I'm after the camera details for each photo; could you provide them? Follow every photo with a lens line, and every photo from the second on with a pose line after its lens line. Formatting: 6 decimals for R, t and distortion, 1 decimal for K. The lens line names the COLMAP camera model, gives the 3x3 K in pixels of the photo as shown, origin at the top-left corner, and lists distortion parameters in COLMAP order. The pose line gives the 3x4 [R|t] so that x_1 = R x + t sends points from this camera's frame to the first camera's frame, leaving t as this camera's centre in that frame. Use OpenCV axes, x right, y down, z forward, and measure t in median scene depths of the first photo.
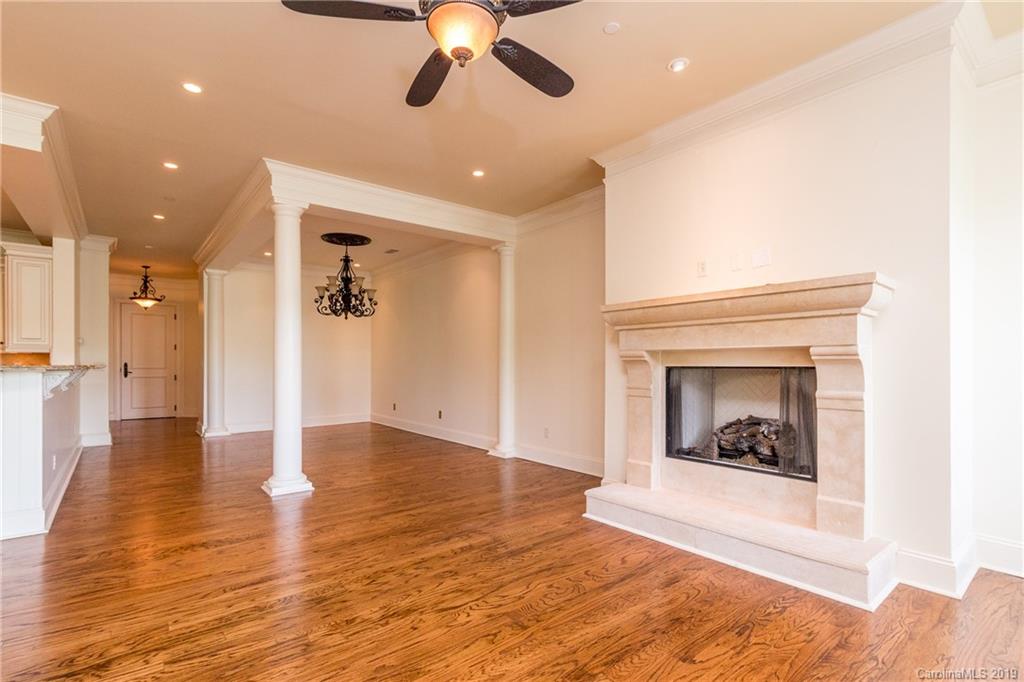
lens RADIAL K [[484.6, 0, 511.9], [0, 484.6, 359.8], [0, 0, 1]] dist [0.012819, -0.000158]
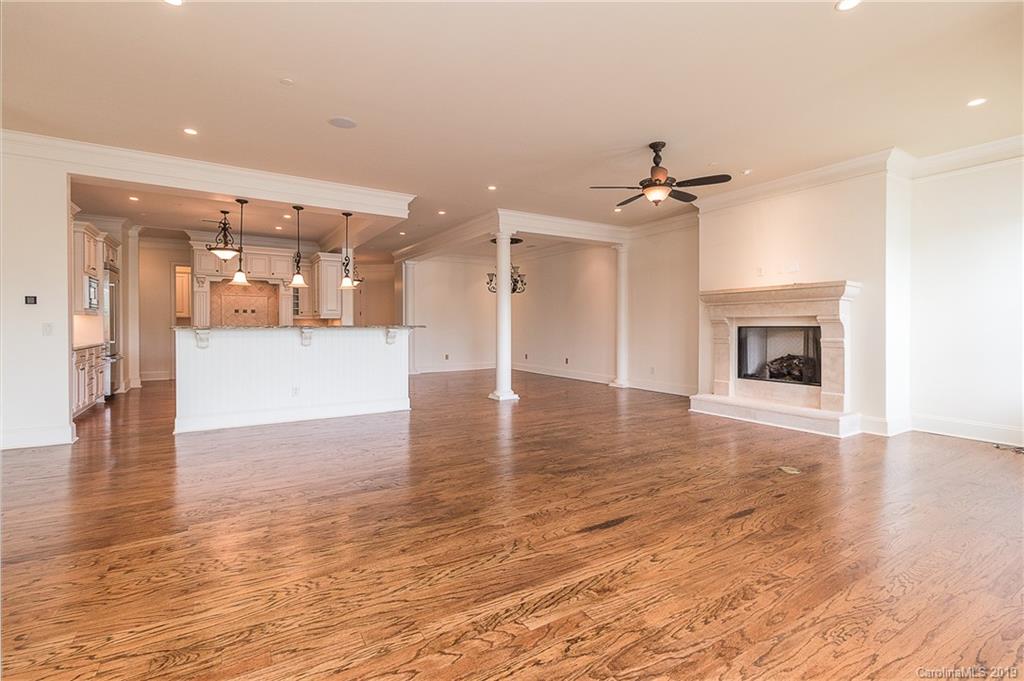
lens RADIAL K [[468.6, 0, 511.3], [0, 468.6, 325.1], [0, 0, 1]] dist [-0.000723, -0.000146]
pose [[0.992898, -0.000165, -0.118972, -0.299021], [0.000810, 0.999985, 0.005379, -0.000101], [0.118970, -0.005437, 0.992883, -0.789047]]
